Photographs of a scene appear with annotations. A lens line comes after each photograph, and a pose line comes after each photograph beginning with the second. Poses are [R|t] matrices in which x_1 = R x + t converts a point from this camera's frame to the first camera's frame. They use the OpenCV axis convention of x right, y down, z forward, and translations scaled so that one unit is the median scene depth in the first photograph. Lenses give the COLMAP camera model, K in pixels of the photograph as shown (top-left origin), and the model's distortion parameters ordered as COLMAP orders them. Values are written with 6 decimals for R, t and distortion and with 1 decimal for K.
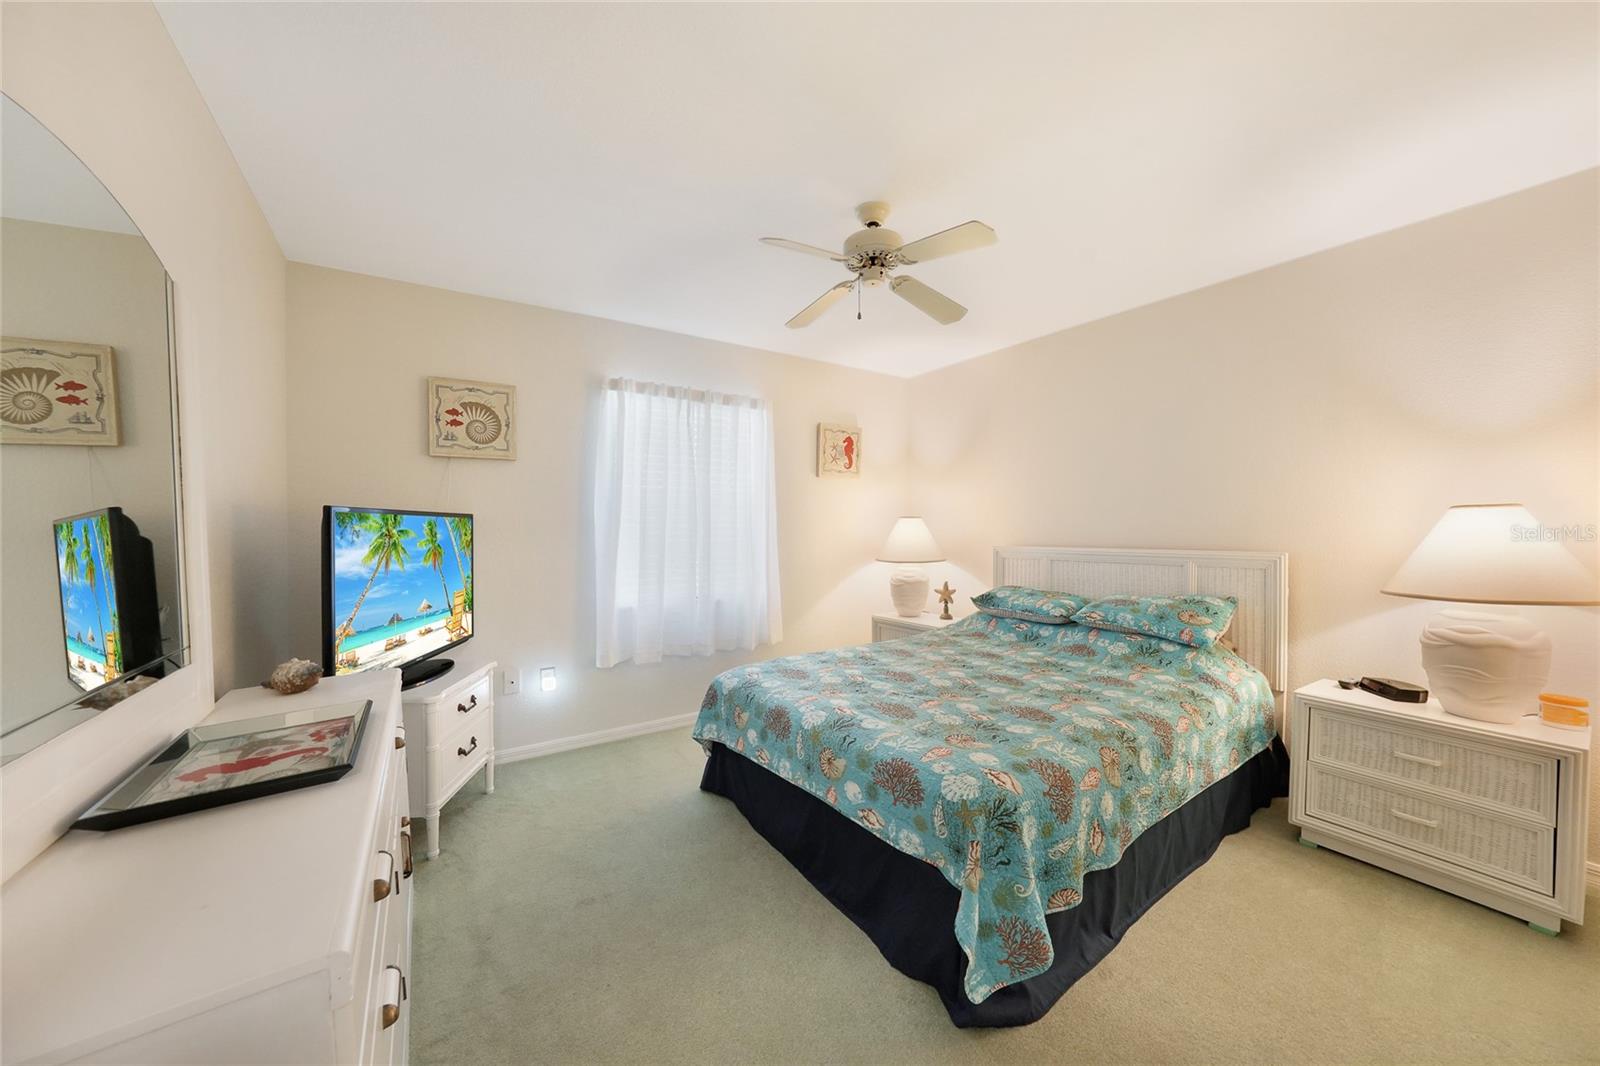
lens RADIAL K [[557.5, 0, 804.2], [0, 557.5, 528.7], [0, 0, 1]] dist [-0.027882, 0.005627]
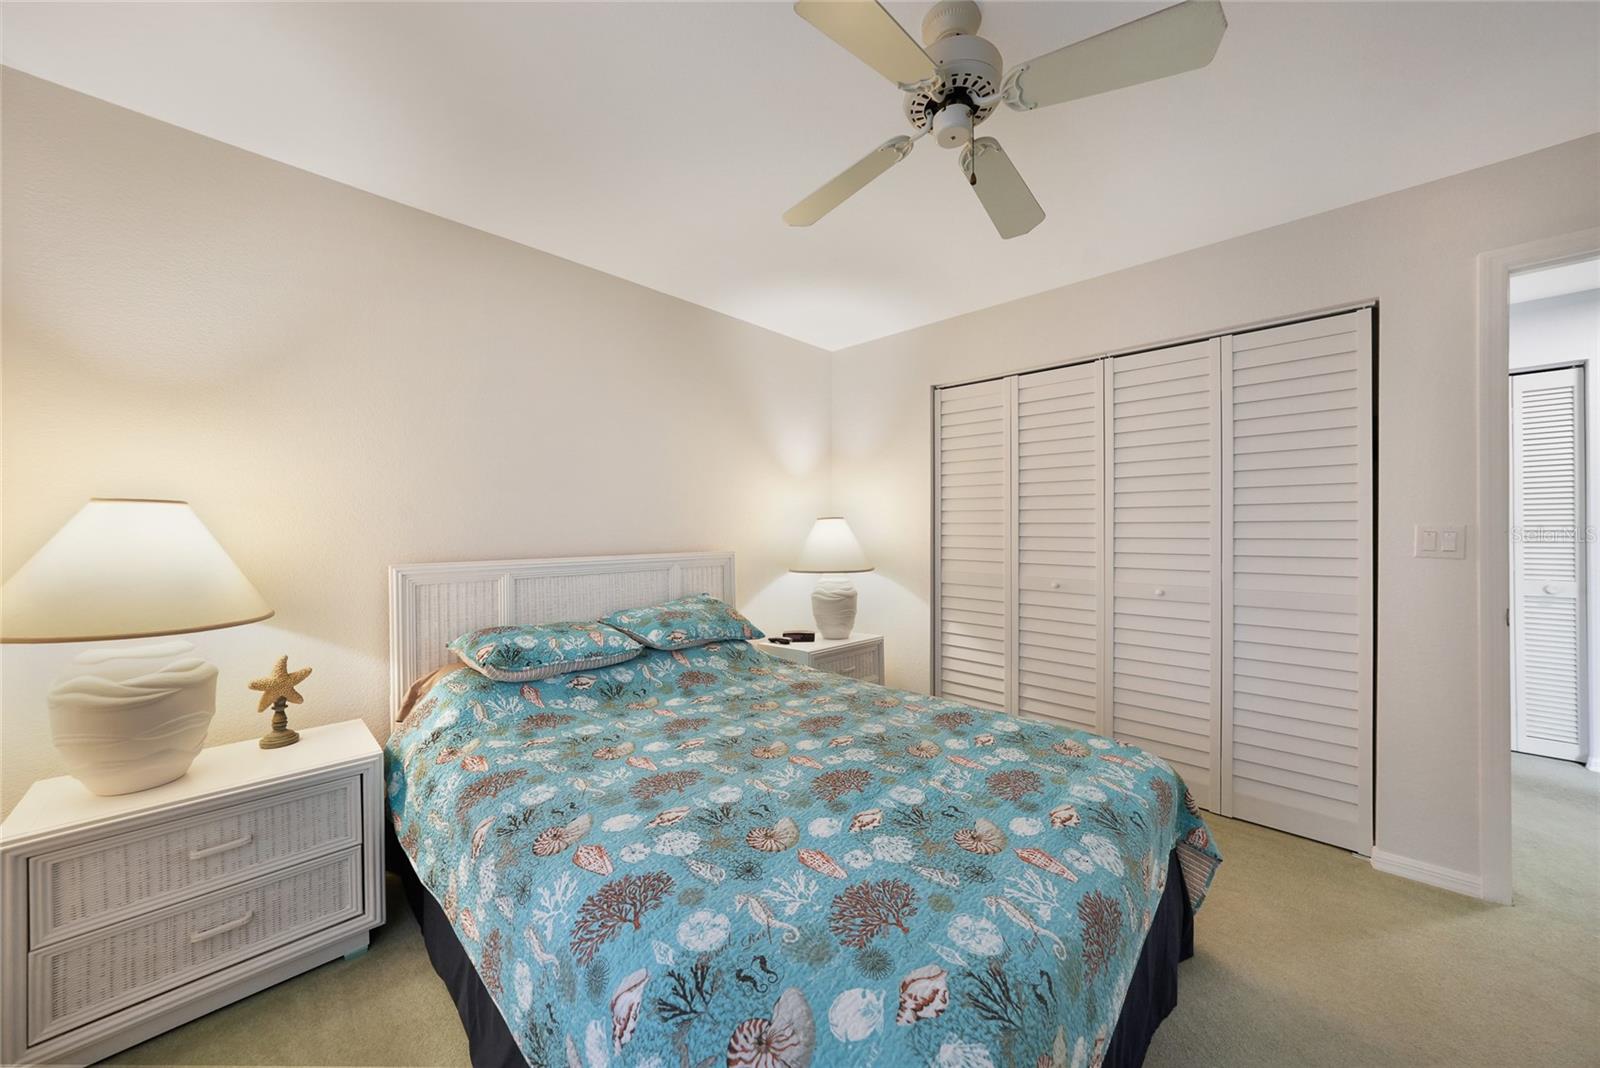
lens RADIAL K [[551.8, 0, 795.9], [0, 551.8, 526.1], [0, 0, 1]] dist [-0.023528, 0.000014]
pose [[-0.181598, 0.011274, 0.983308, -0.367143], [0.009495, 0.999908, -0.009711, 0.000237], [-0.983327, 0.007573, -0.181689, 1.071386]]
